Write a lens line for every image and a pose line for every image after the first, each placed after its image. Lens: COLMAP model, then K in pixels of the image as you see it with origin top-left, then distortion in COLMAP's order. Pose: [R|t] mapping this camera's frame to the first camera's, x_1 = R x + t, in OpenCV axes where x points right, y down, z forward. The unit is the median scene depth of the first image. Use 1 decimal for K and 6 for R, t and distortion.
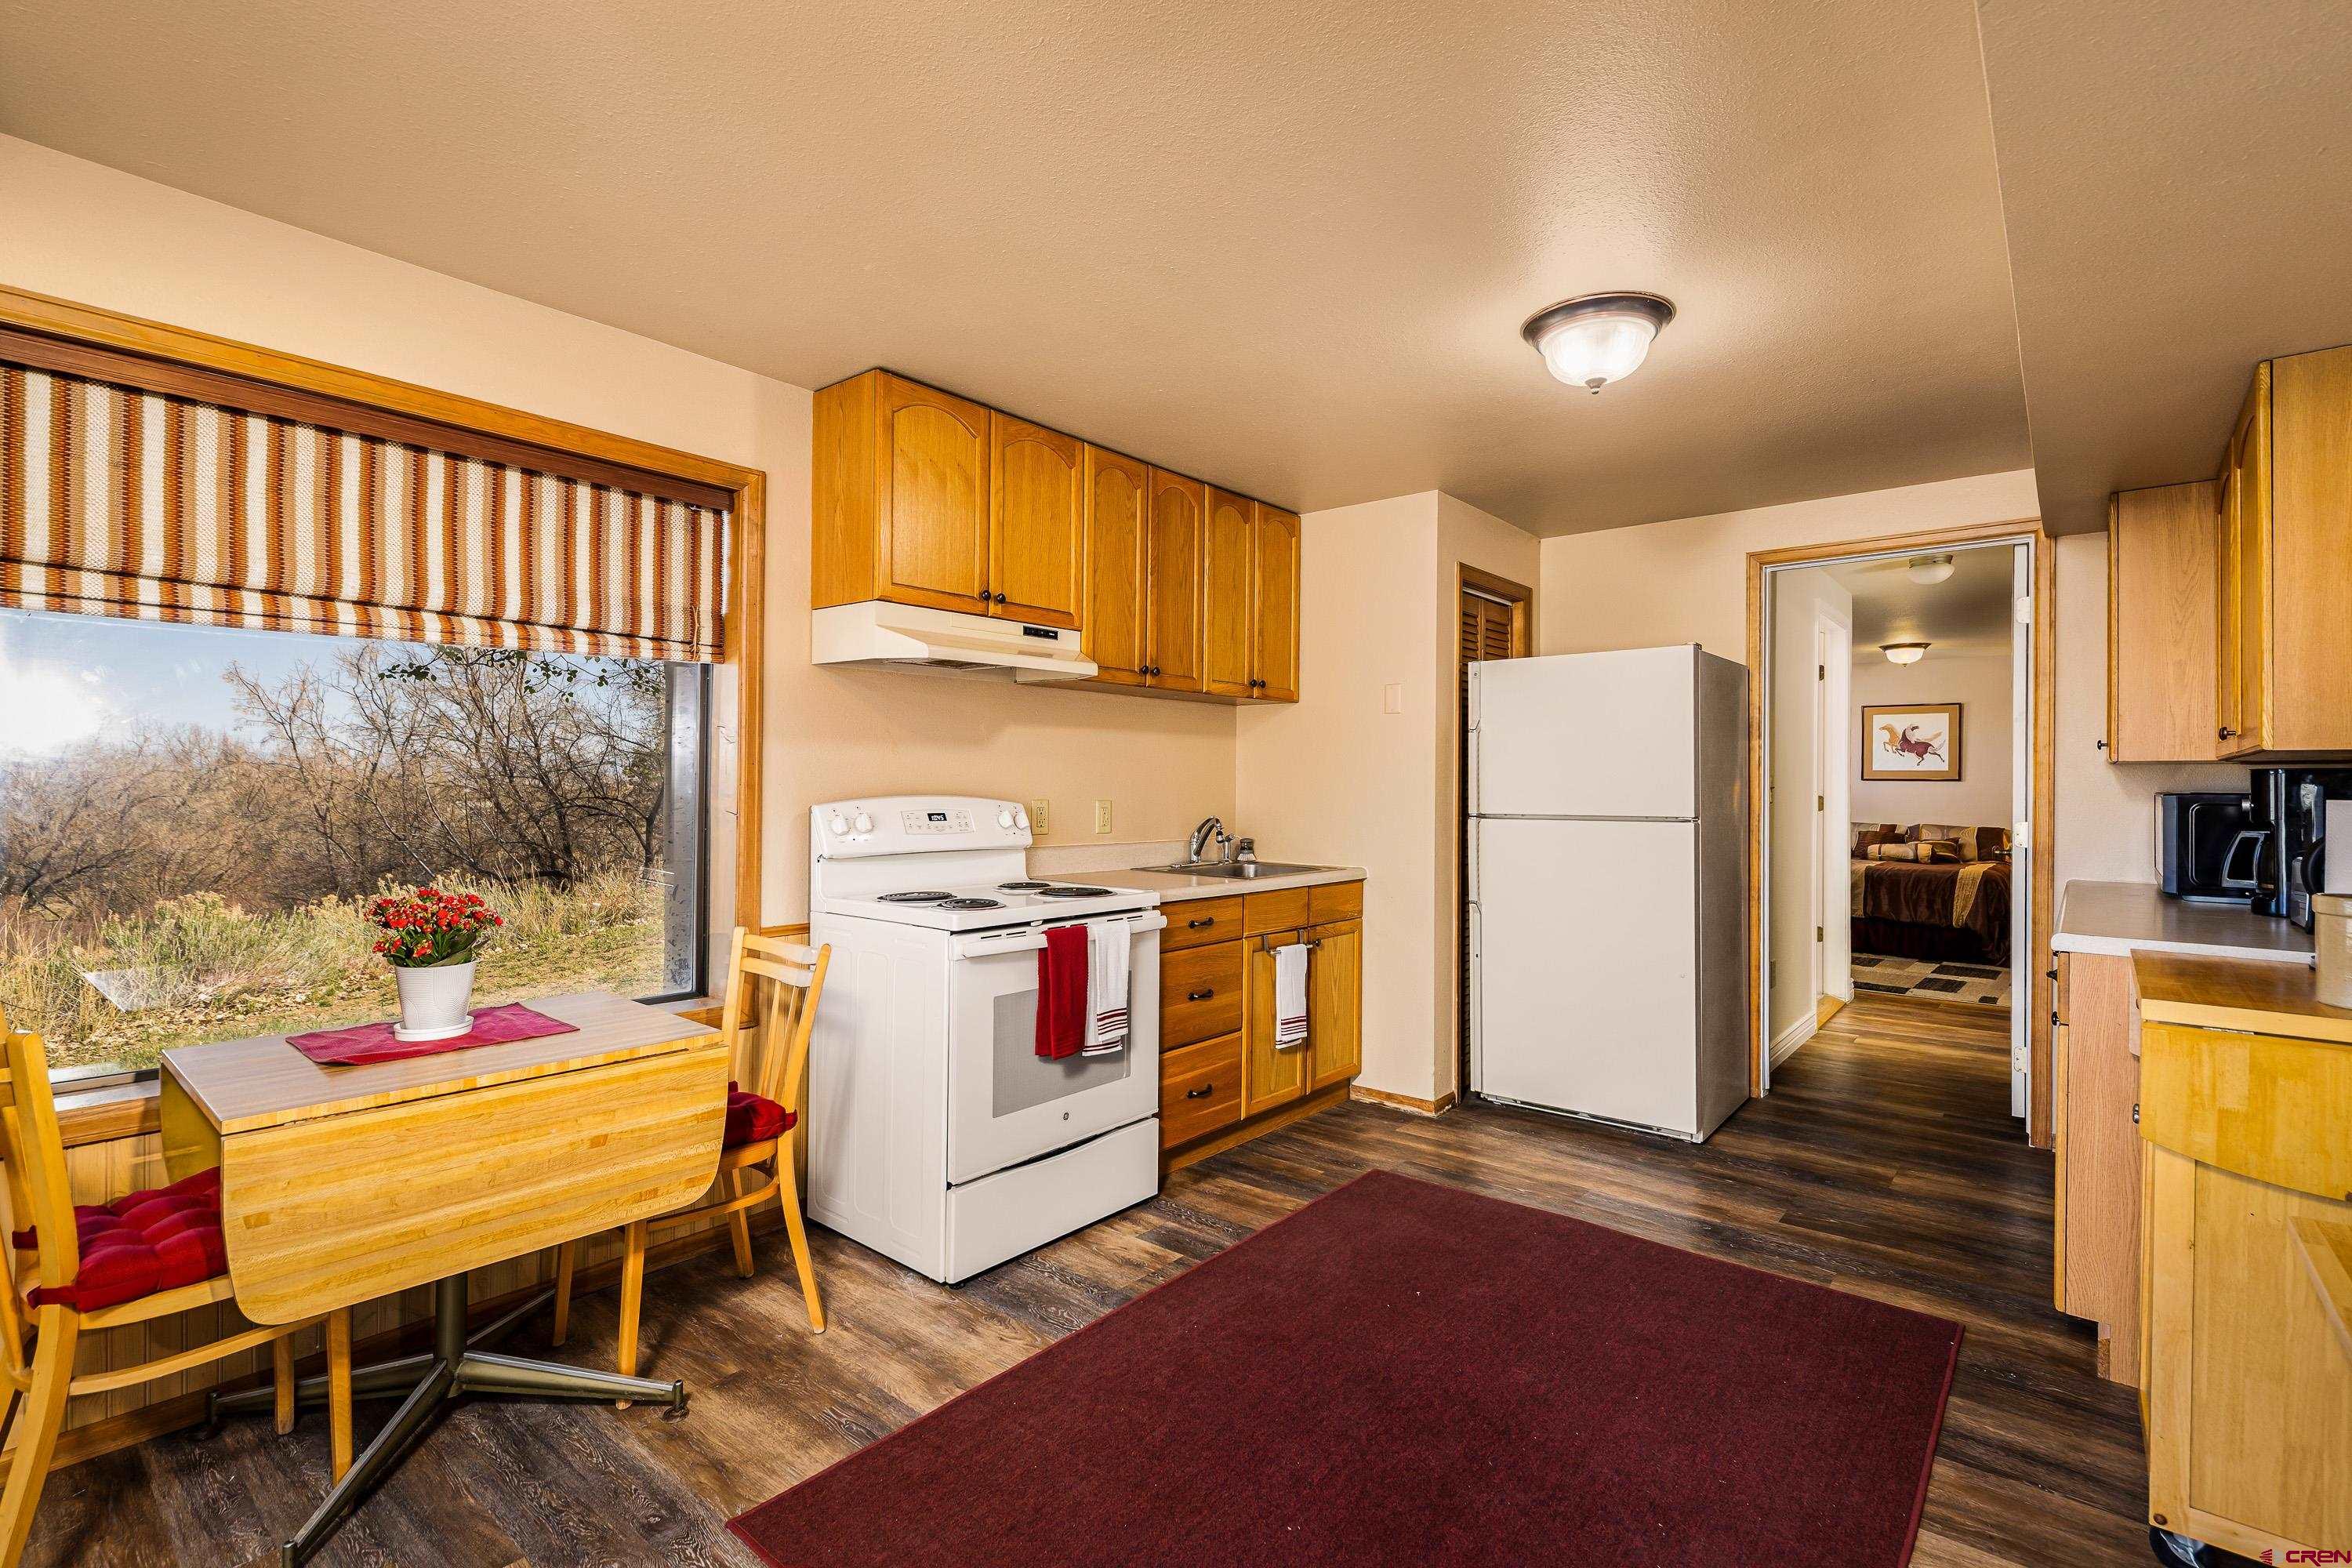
lens RADIAL K [[1061.5, 0, 1179.2], [0, 1061.5, 778.8], [0, 0, 1]] dist [0.014134, -0.000620]
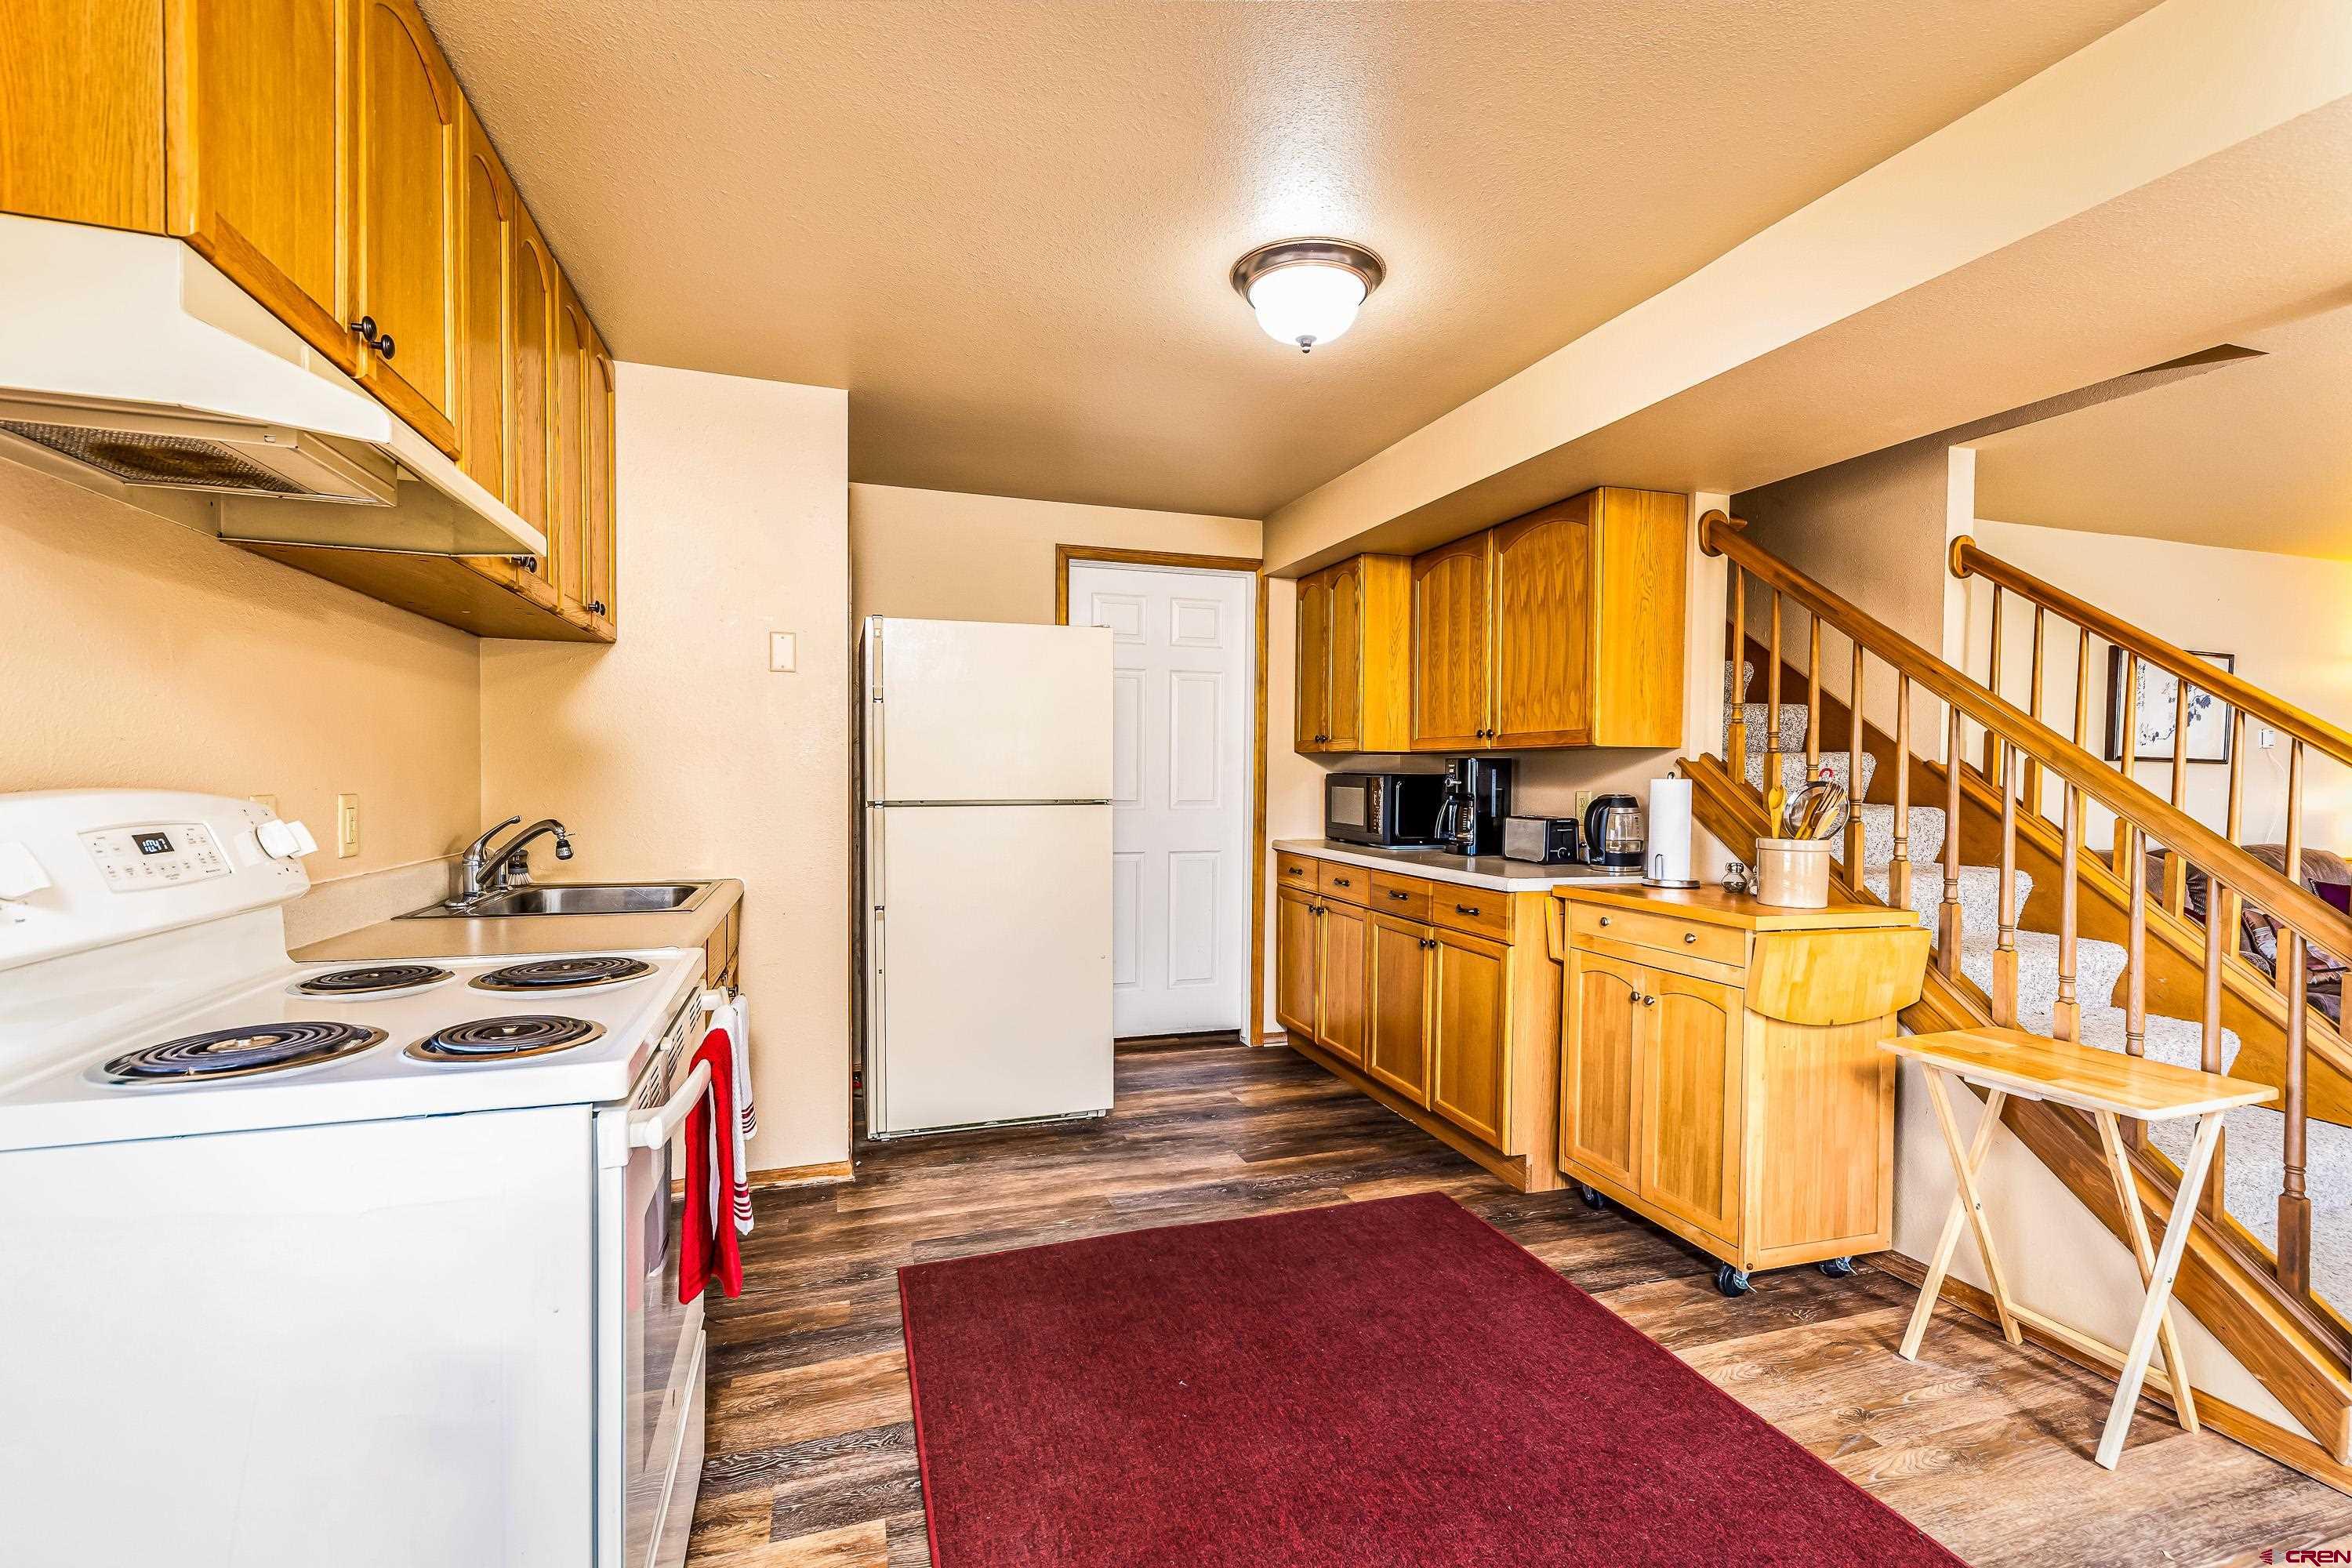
lens RADIAL K [[1048.9, 0, 1176.9], [0, 1048.9, 799.7], [0, 0, 1]] dist [0.027042, 0.000033]
pose [[0.525462, -0.022736, 0.850513, -0.370922], [-0.011067, 0.999376, 0.033553, 0.001693], [-0.850745, -0.027044, 0.524883, 0.464279]]
